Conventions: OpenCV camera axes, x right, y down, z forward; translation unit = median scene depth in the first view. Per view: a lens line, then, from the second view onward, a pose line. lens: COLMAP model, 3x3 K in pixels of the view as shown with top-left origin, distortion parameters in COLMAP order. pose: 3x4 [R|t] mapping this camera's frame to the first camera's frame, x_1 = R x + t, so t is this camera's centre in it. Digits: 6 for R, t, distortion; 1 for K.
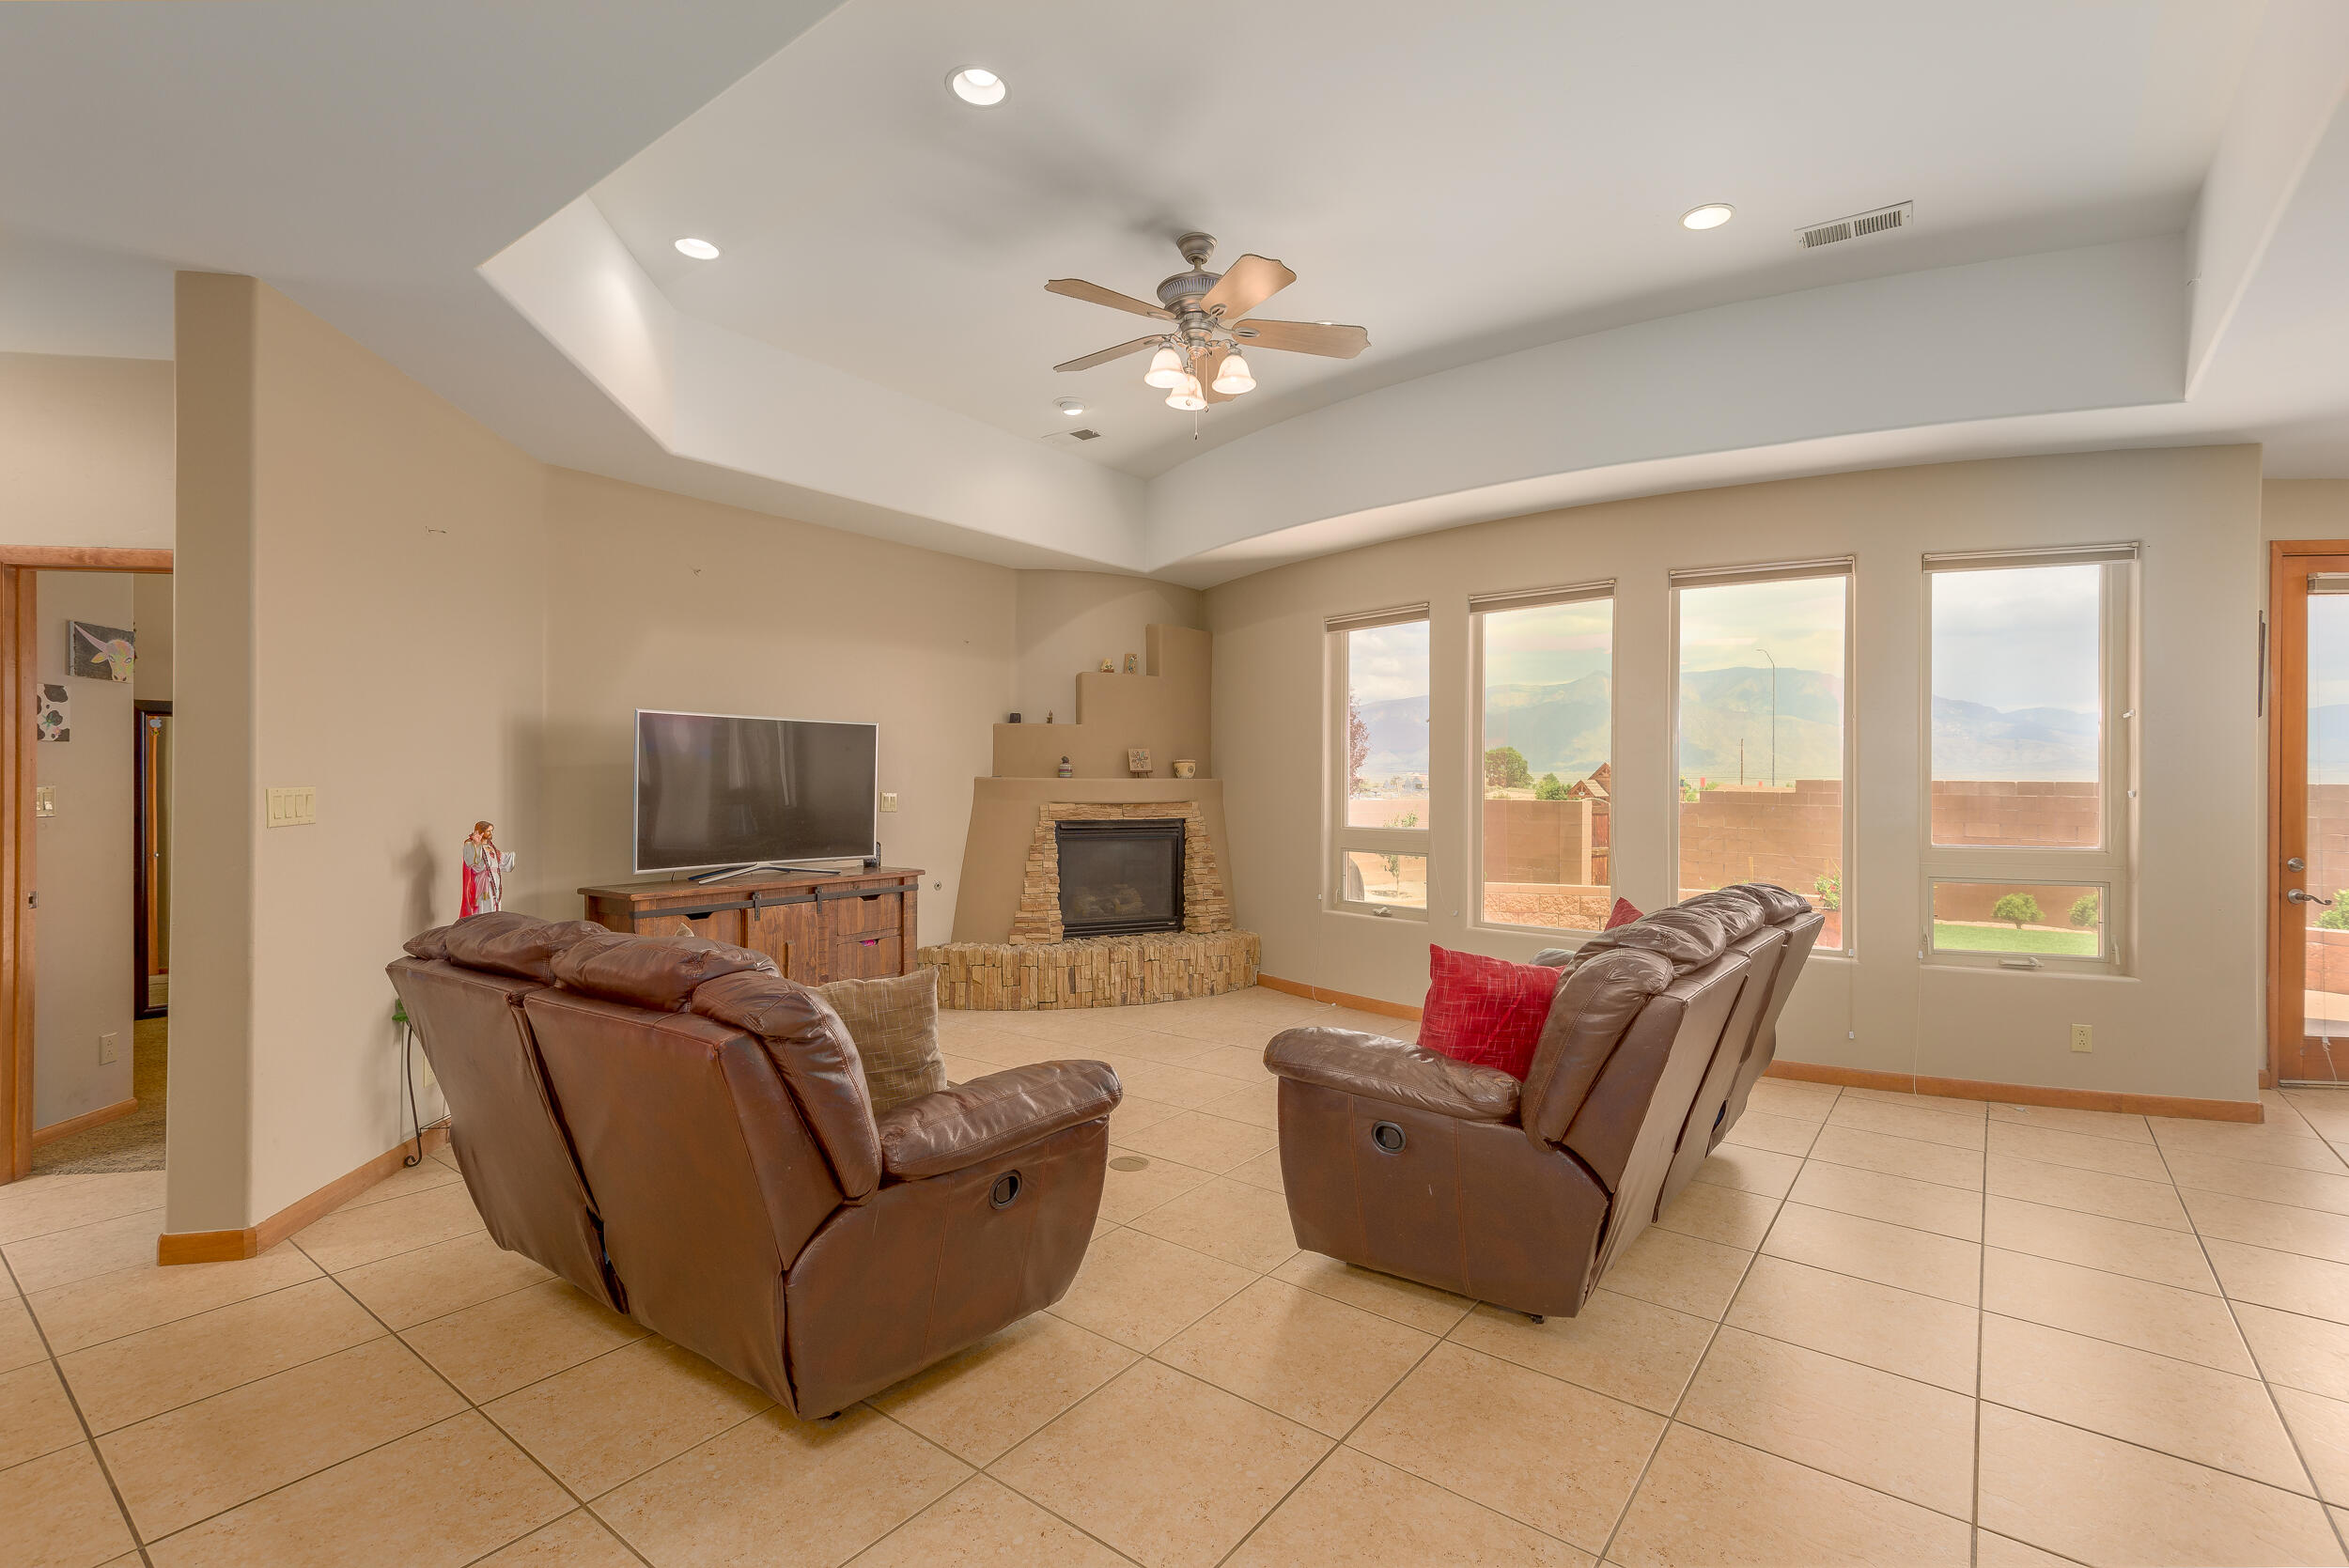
lens RADIAL K [[1054.0, 0, 1221.8], [0, 1054.0, 783.1], [0, 0, 1]] dist [-0.005710, -0.000158]
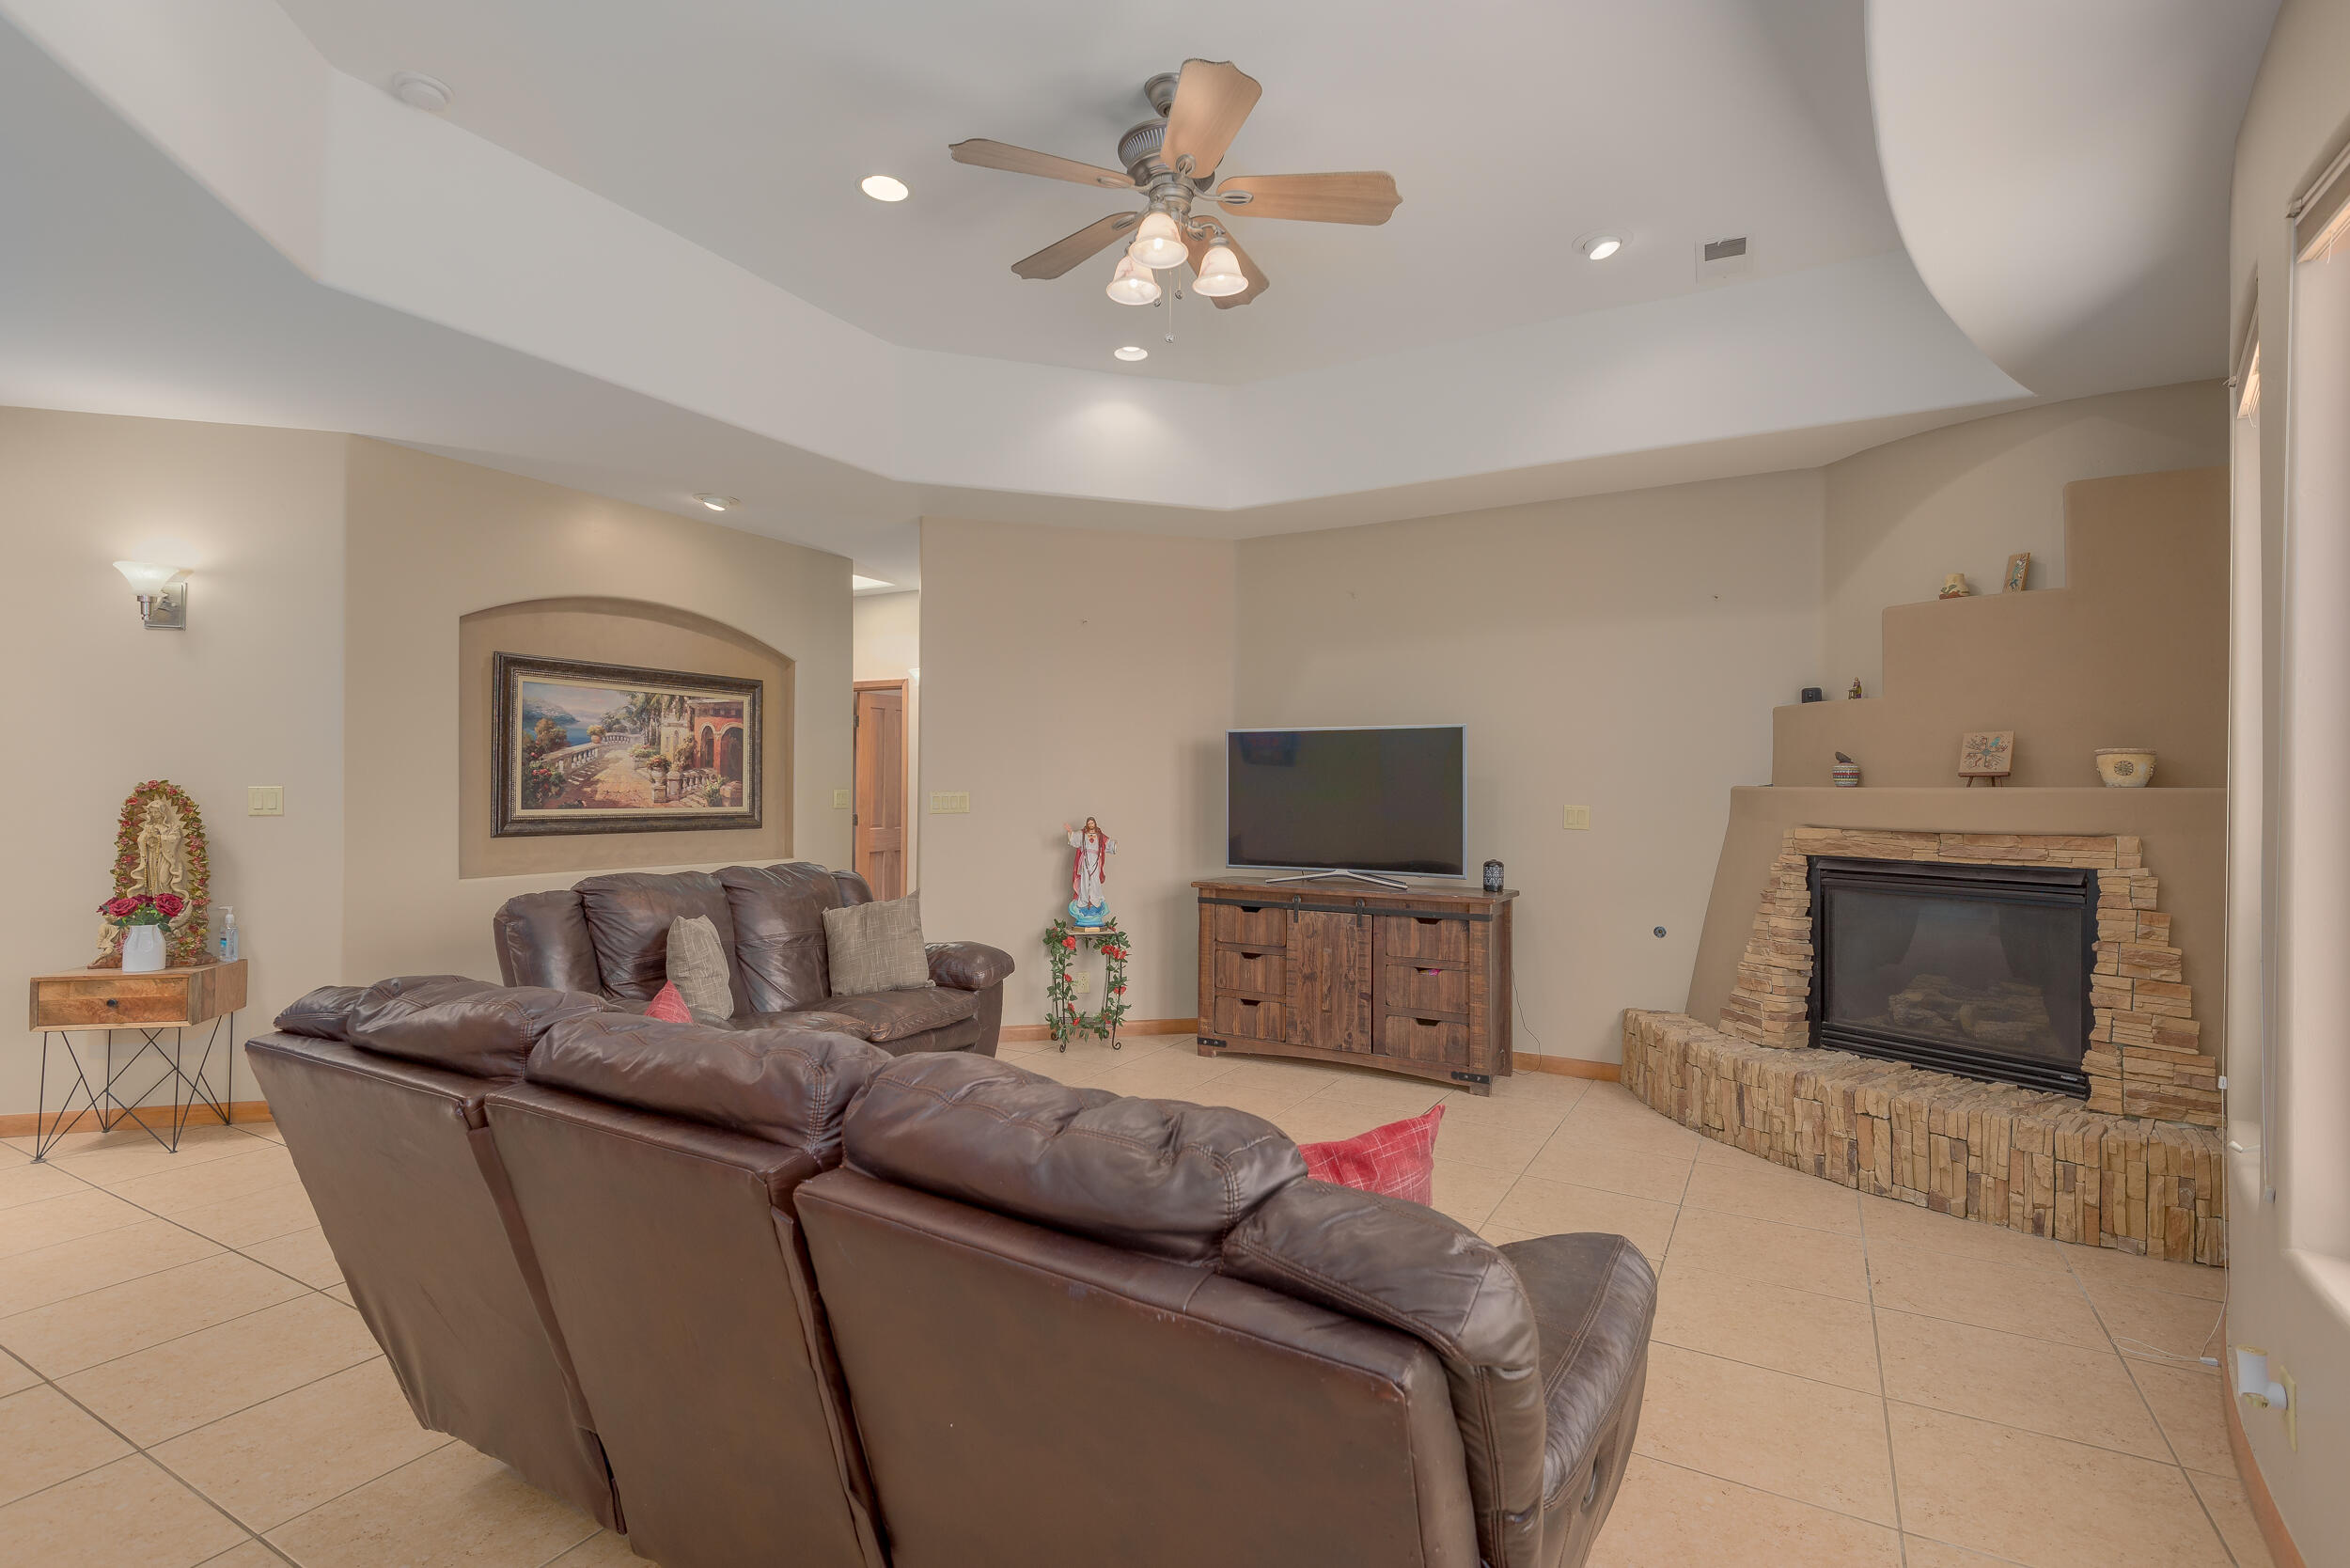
lens RADIAL K [[1109.3, 0, 1131.3], [0, 1109.3, 774.0], [0, 0, 1]] dist [-0.000411, -0.003347]
pose [[0.064374, -0.017443, -0.997773, 0.477257], [-0.008732, 0.999799, -0.018042, 0.003004], [0.997888, 0.009874, 0.064208, 0.557681]]
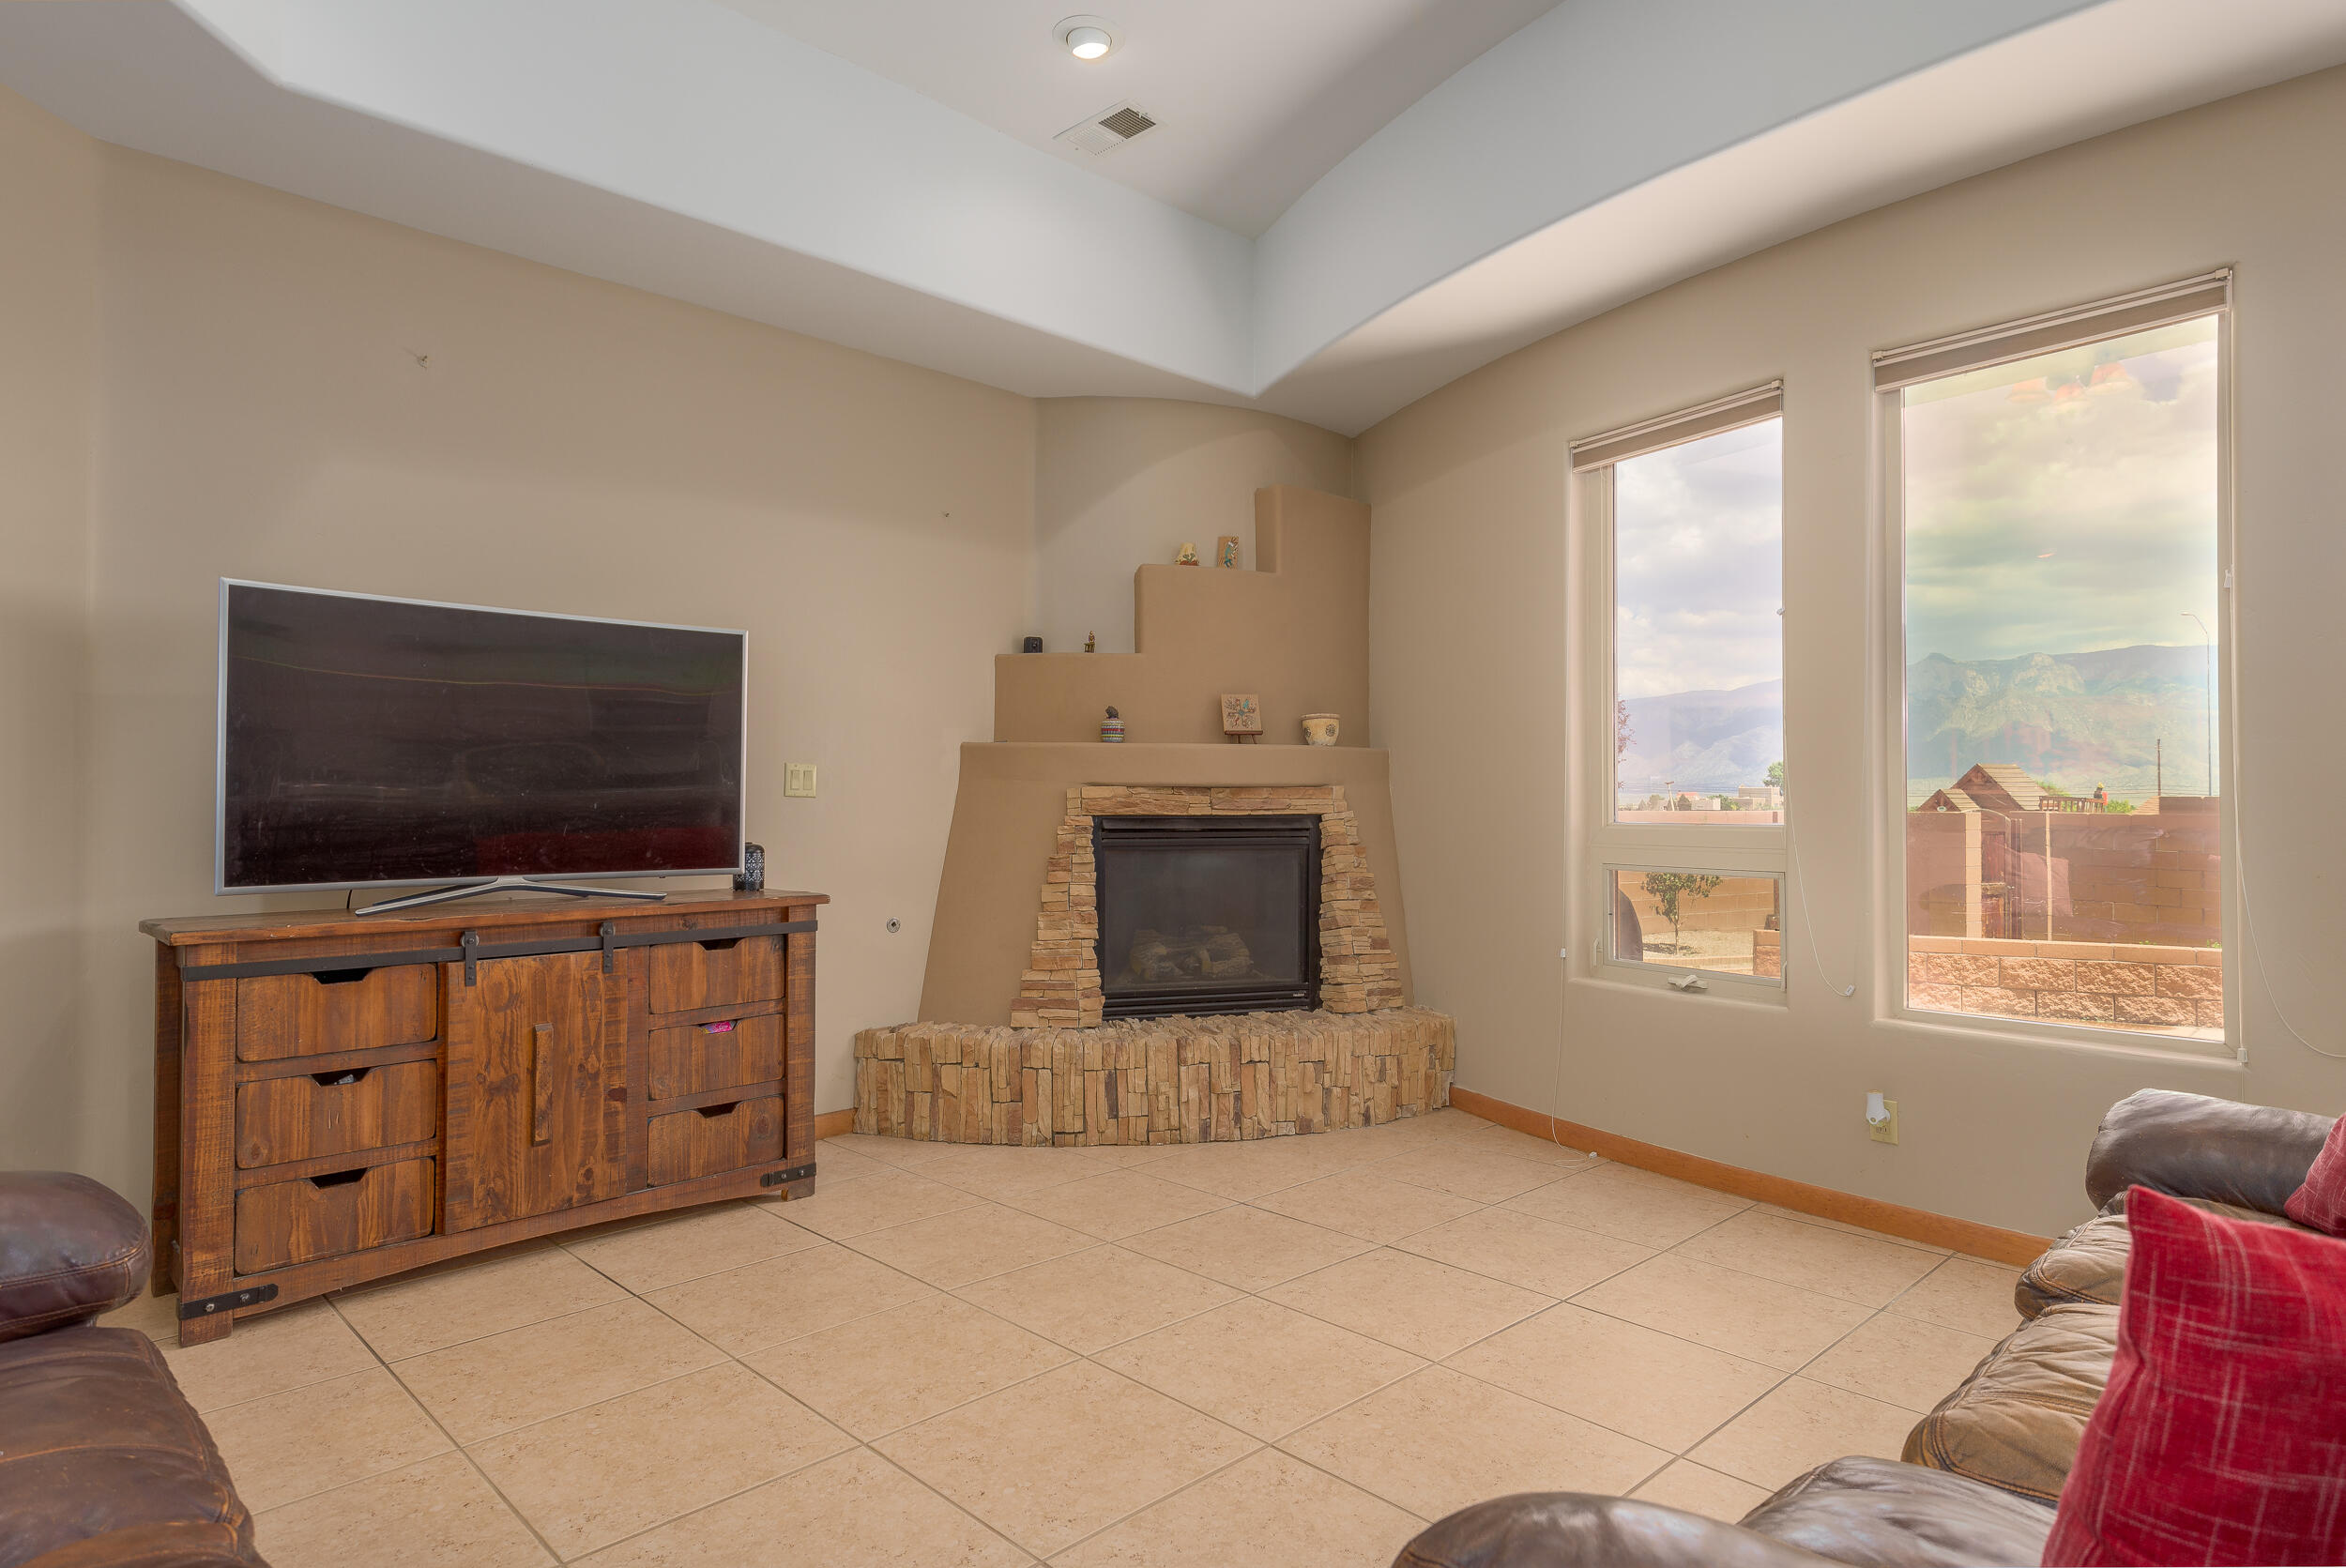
lens RADIAL K [[1300.3, 0, 1203.2], [0, 1300.3, 786.3], [0, 0, 1]] dist [0.021654, -0.002378]
pose [[0.985831, -0.007018, -0.167596, 0.022871], [0.004543, 0.999875, -0.015148, 0.031000], [0.167682, 0.014172, 0.985739, 0.302004]]
